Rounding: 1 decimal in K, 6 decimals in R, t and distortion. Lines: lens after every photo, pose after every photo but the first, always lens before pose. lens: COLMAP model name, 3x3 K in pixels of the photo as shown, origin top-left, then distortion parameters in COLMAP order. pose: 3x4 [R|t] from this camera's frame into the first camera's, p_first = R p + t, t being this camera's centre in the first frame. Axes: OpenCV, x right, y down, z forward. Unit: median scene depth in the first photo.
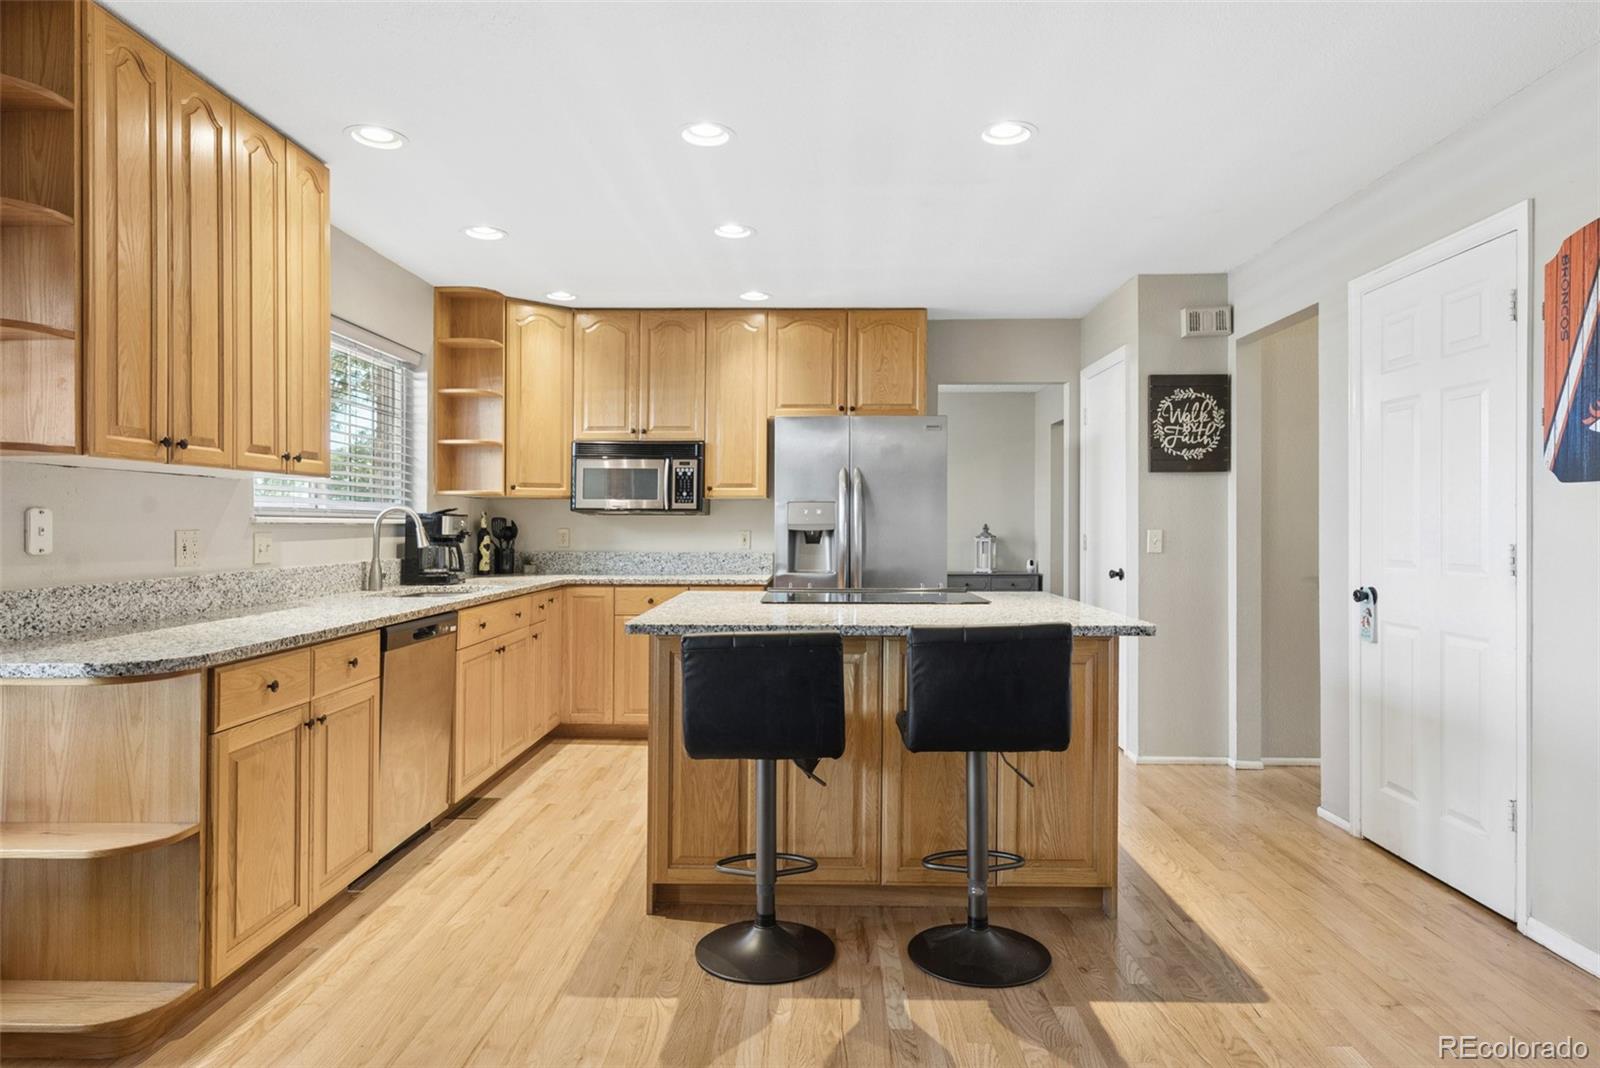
lens RADIAL K [[965.1, 0, 811.7], [0, 965.1, 482.9], [0, 0, 1]] dist [0.005506, 0.003200]
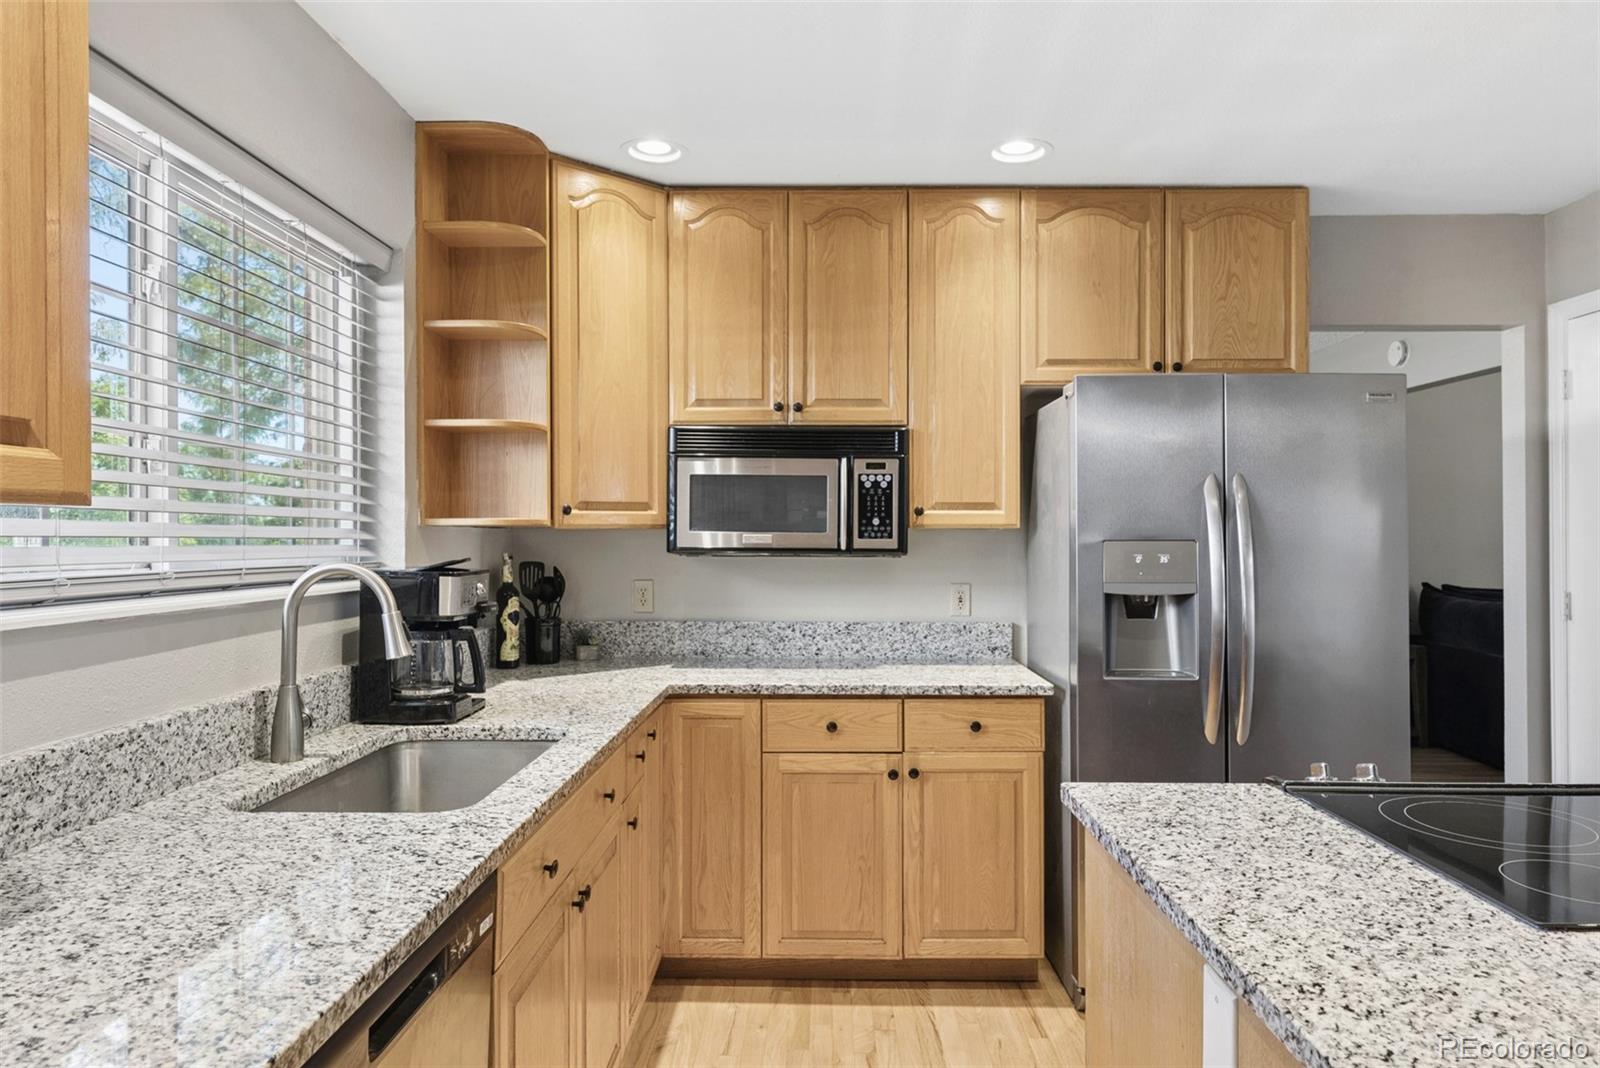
lens RADIAL K [[1025.7, 0, 822.1], [0, 1025.7, 508.9], [0, 0, 1]] dist [0.002489, -0.000320]
pose [[0.999942, 0.000613, 0.010716, -0.177733], [-0.000813, 0.999826, 0.018635, -0.006905], [-0.010703, -0.018642, 0.999769, 0.441189]]
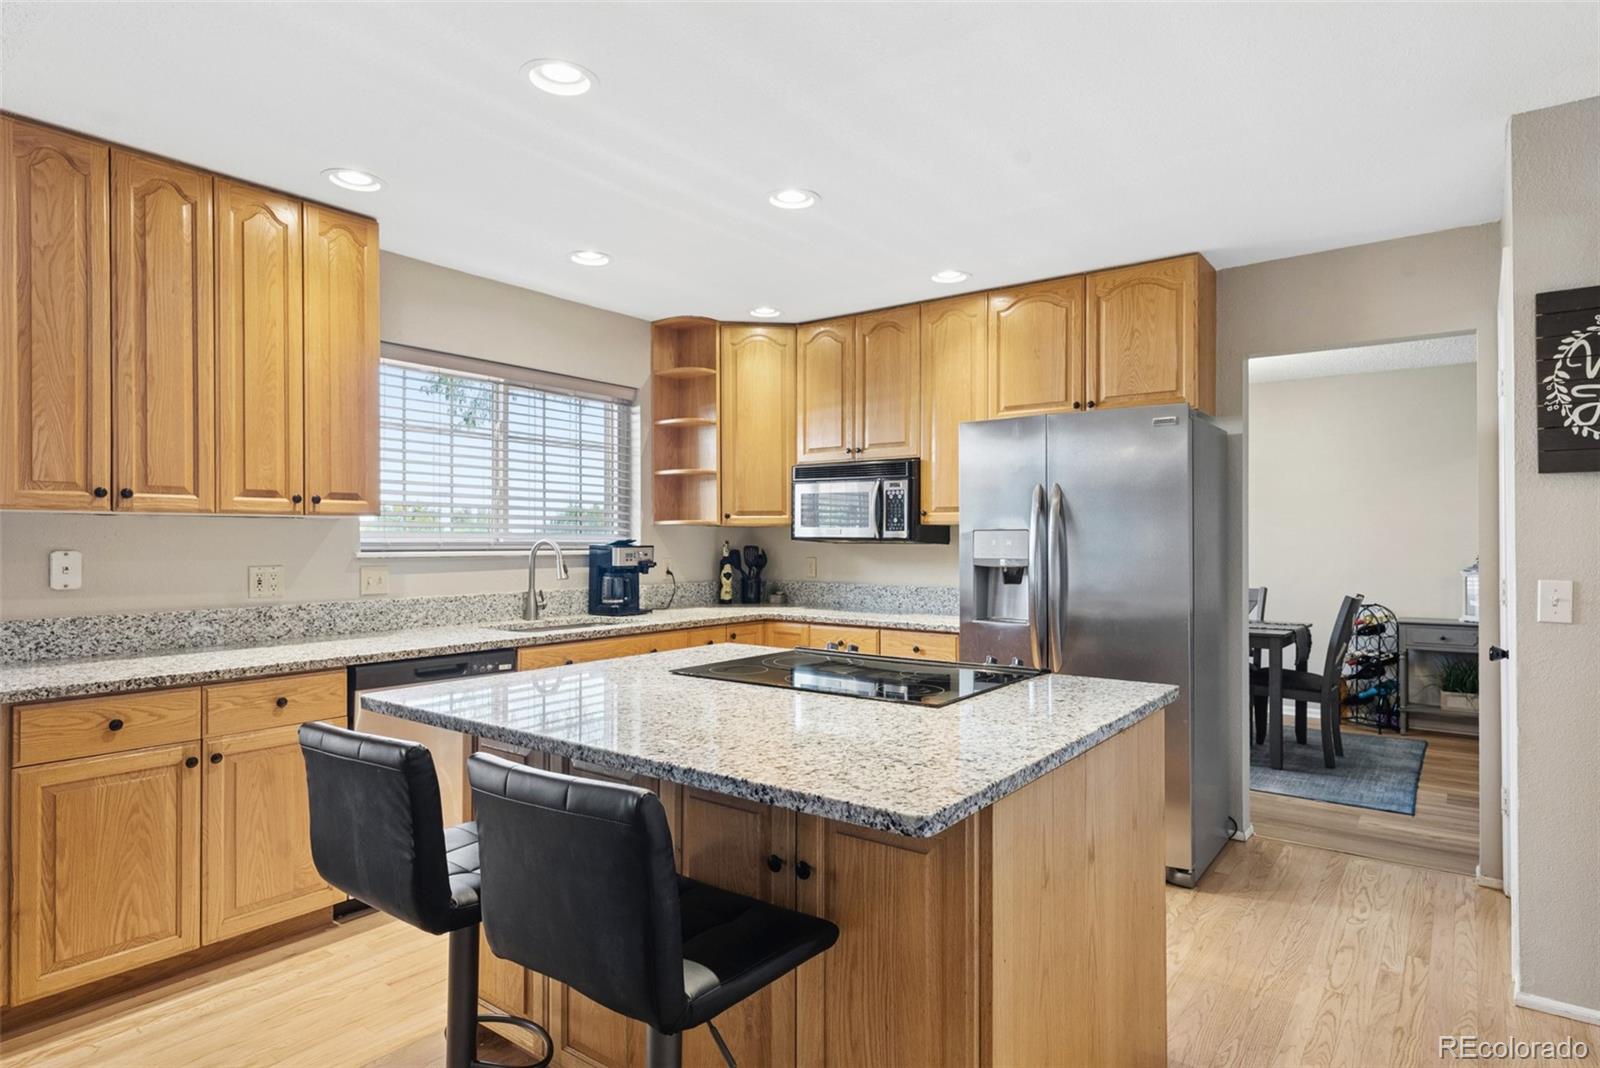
lens RADIAL K [[903.6, 0, 791.1], [0, 903.6, 507.1], [0, 0, 1]] dist [0.008377, -0.002096]
pose [[0.800921, -0.020568, -0.598417, 0.292787], [0.025163, 0.999683, -0.000681, -0.002268], [0.598241, -0.014512, 0.801184, 0.312942]]
